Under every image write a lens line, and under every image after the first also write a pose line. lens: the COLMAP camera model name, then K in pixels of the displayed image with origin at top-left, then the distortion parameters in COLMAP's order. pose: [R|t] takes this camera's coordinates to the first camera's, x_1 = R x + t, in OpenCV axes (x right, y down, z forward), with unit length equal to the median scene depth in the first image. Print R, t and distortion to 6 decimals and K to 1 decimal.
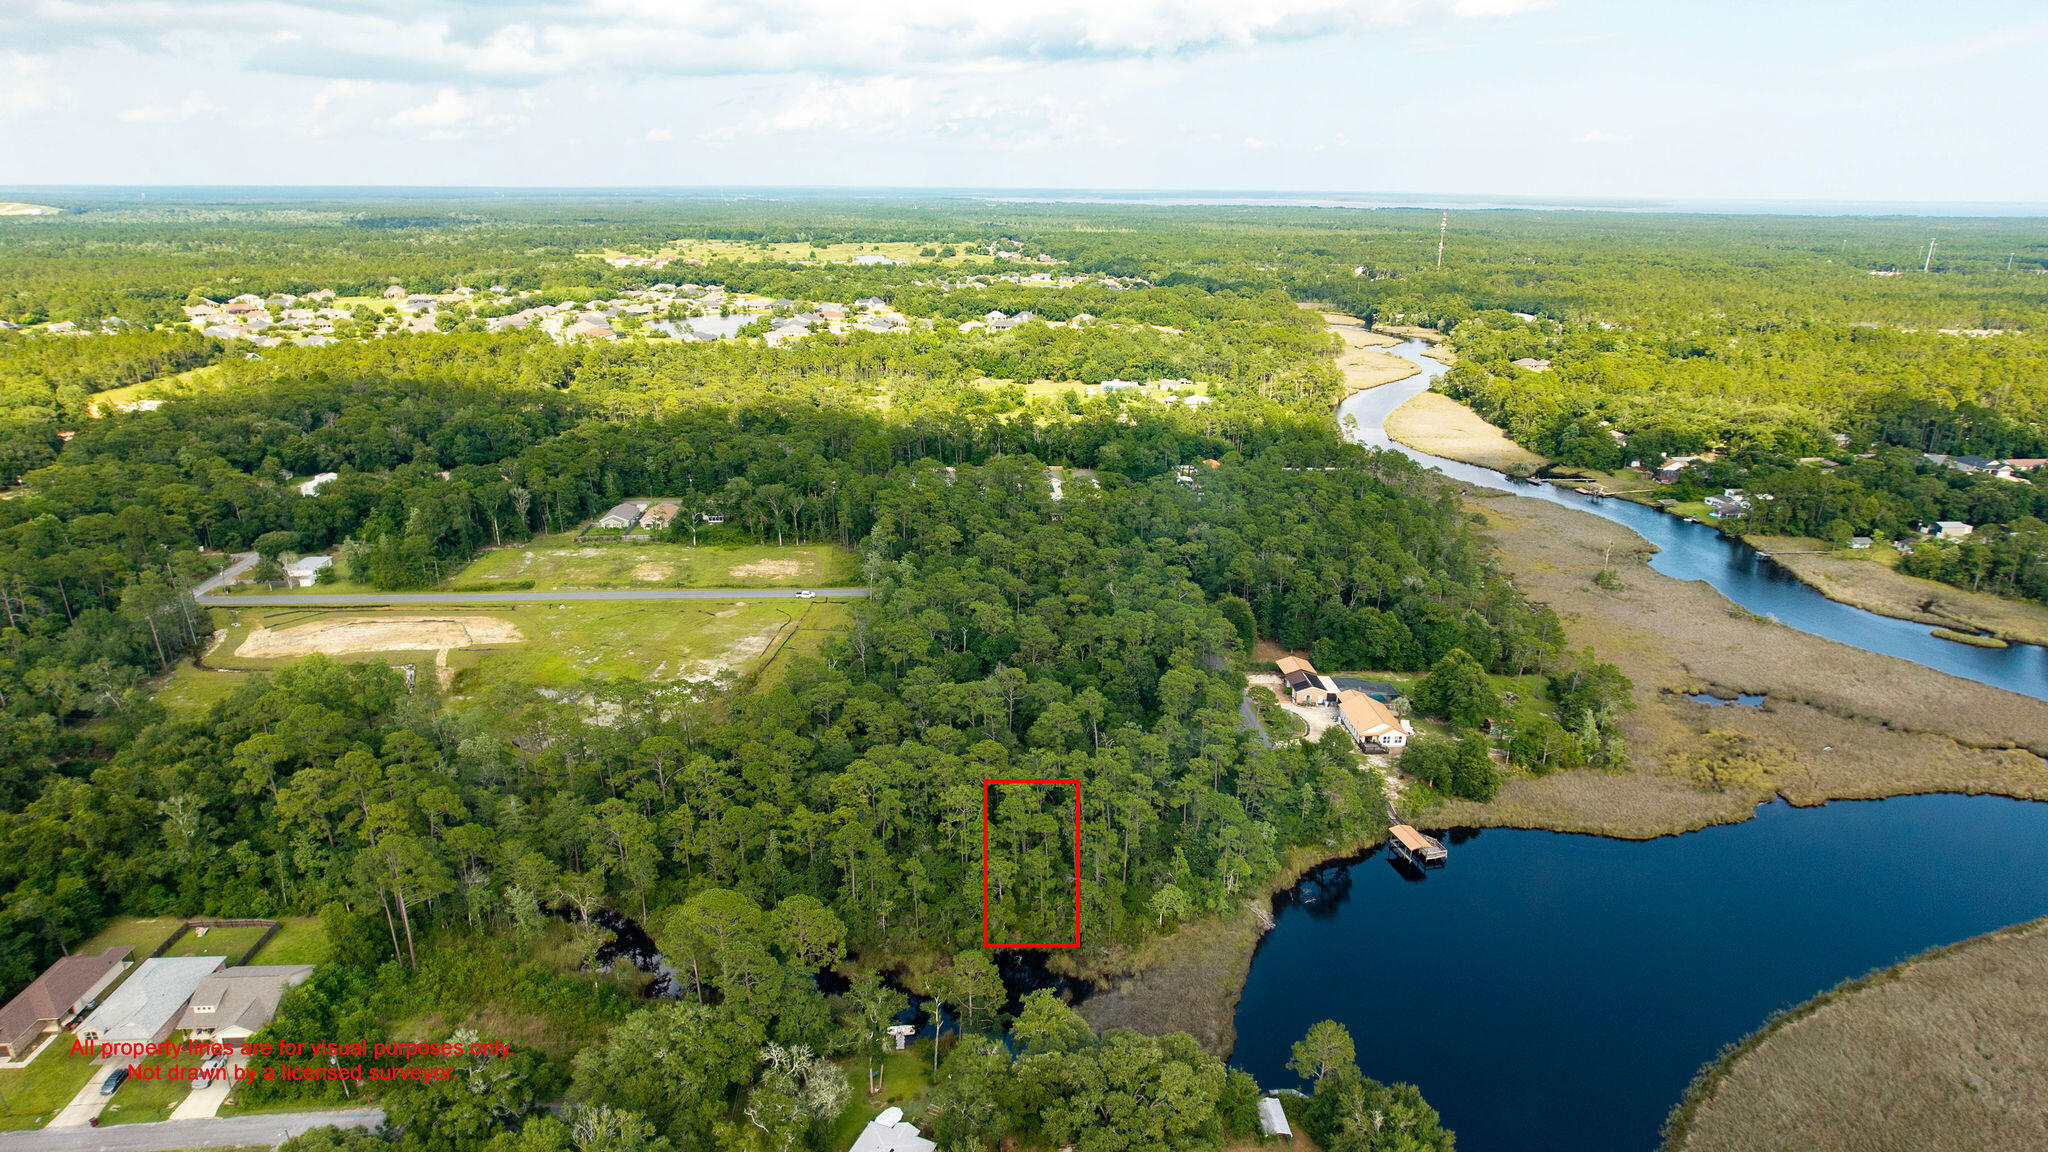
lens RADIAL K [[1438.1, 0, 1024.0], [0, 1438.1, 576.0], [0, 0, 1]] dist [-0.001170, -0.029736]
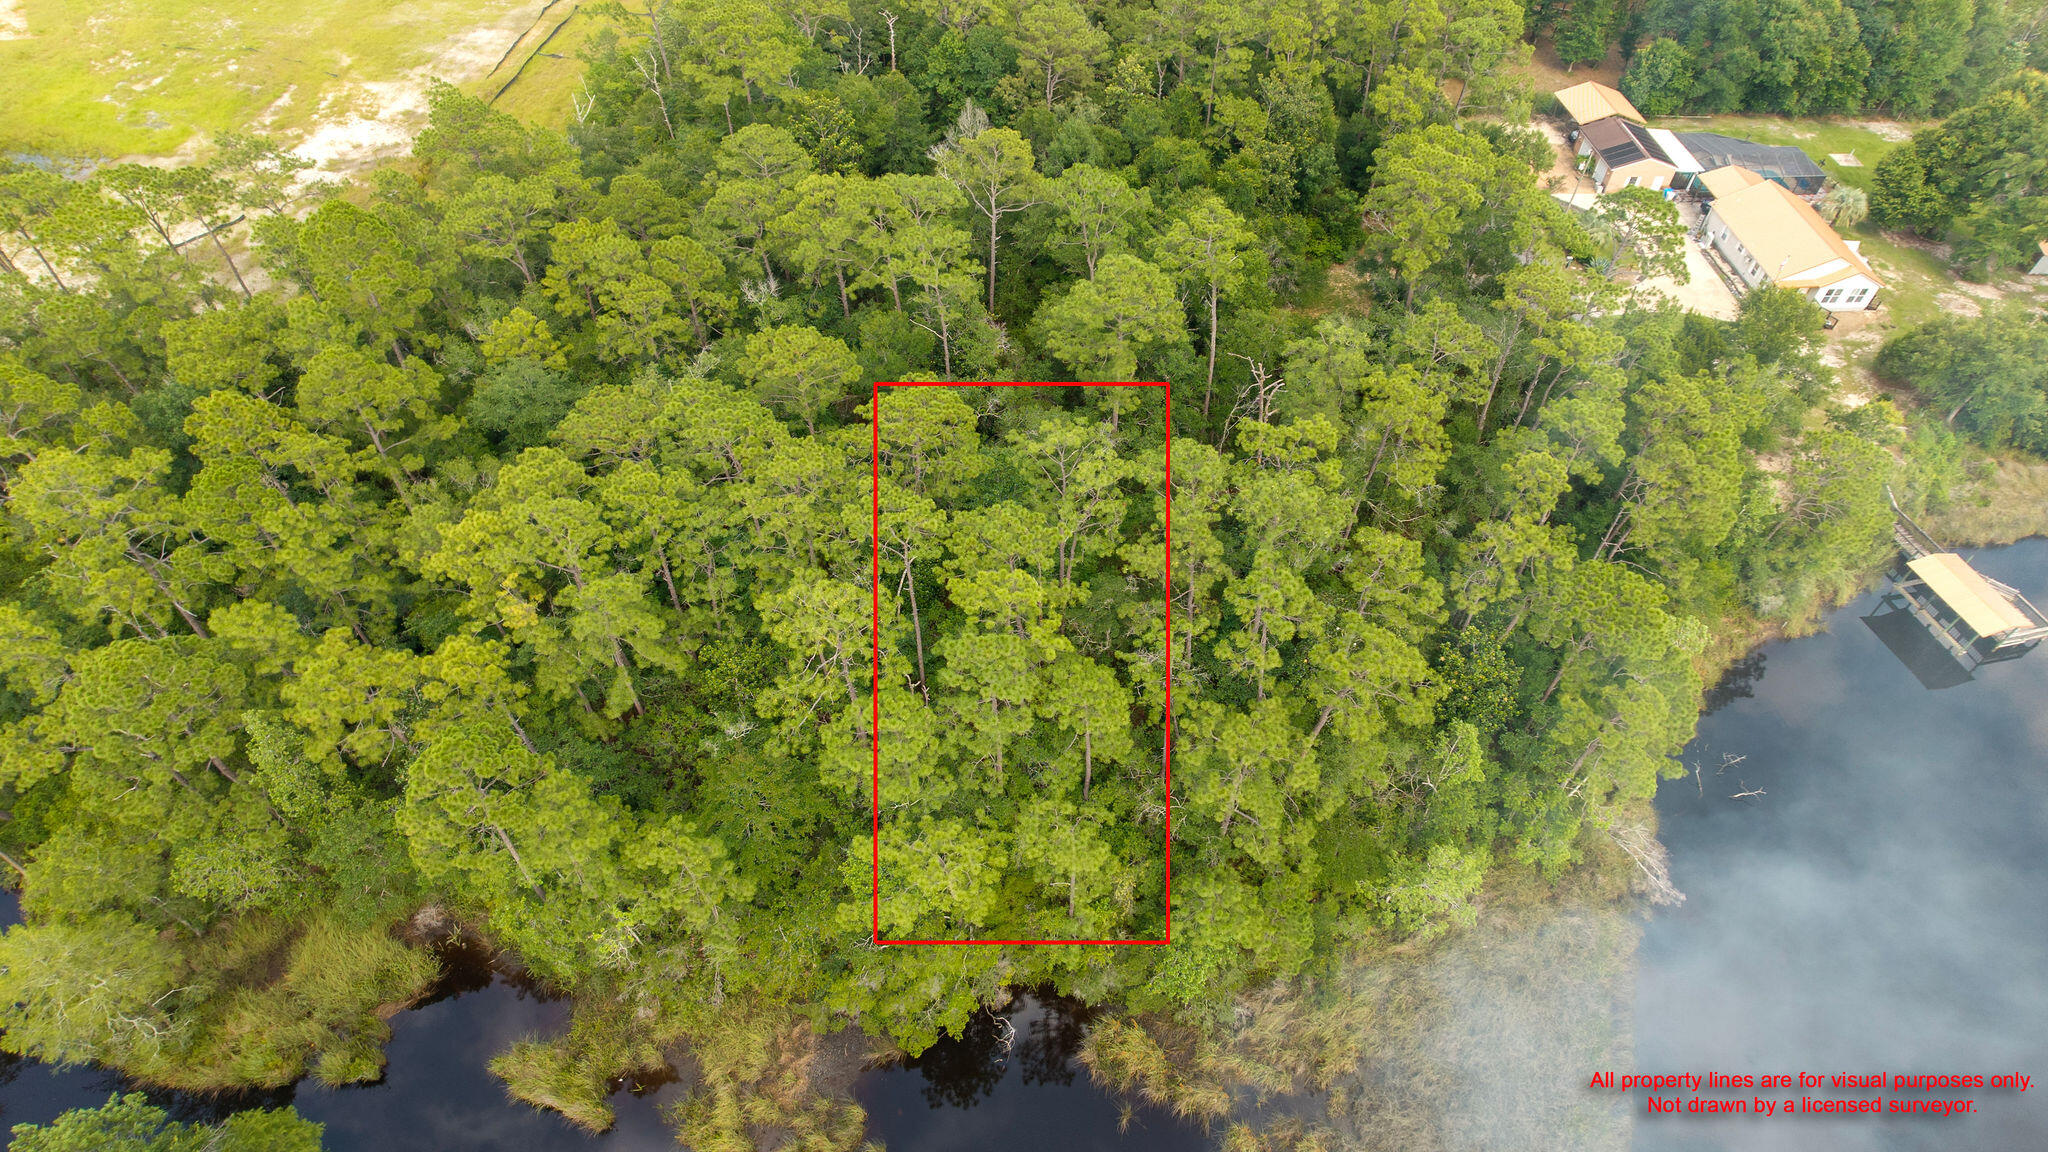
lens RADIAL K [[1097.3, 0, 1024.0], [0, 1097.3, 576.0], [0, 0, 1]] dist [-0.004155, -0.000716]
pose [[0.999977, 0.005910, -0.003249, 0.000511], [-0.003555, 0.871256, 0.490815, 0.020532], [0.005732, -0.490793, 0.871258, 0.586344]]
